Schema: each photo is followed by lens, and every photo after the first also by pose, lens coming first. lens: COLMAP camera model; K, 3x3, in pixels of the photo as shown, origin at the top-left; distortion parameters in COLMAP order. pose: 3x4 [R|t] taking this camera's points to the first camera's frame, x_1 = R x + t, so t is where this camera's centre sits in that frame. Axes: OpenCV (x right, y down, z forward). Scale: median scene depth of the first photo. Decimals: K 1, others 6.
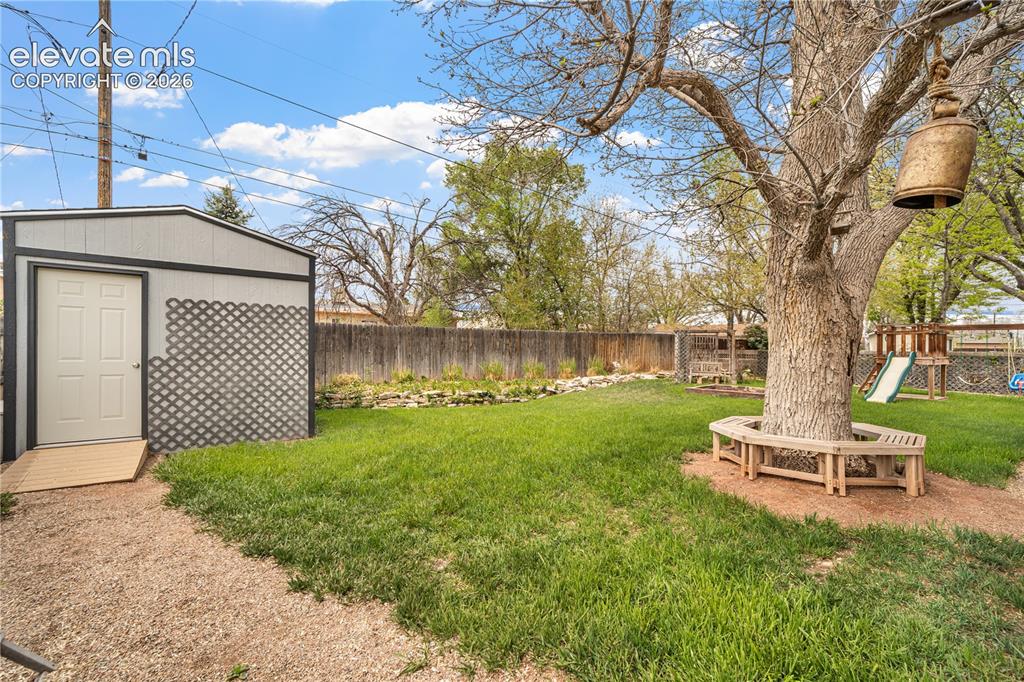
lens RADIAL K [[412.7, 0, 506.3], [0, 412.7, 344.2], [0, 0, 1]] dist [0.001385, -0.000050]
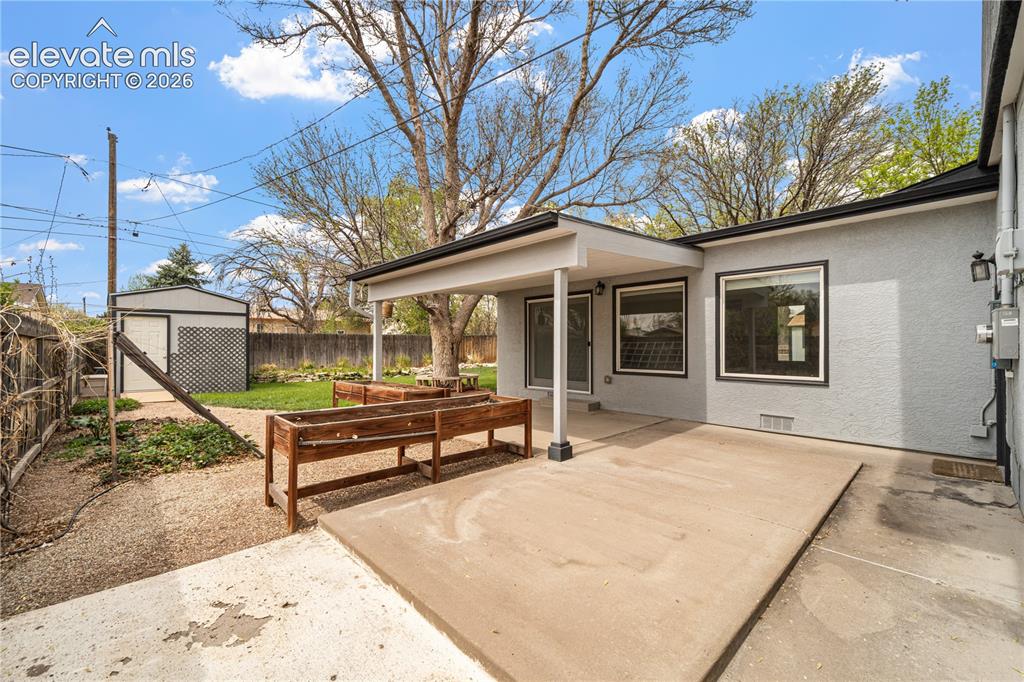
lens RADIAL K [[412.7, 0, 506.3], [0, 412.7, 344.2], [0, 0, 1]] dist [0.001385, -0.000050]
pose [[0.989556, -0.007913, 0.143932, 0.517538], [0.007159, 0.999958, 0.005758, -0.014329], [-0.143972, -0.004667, 0.989571, -1.246833]]
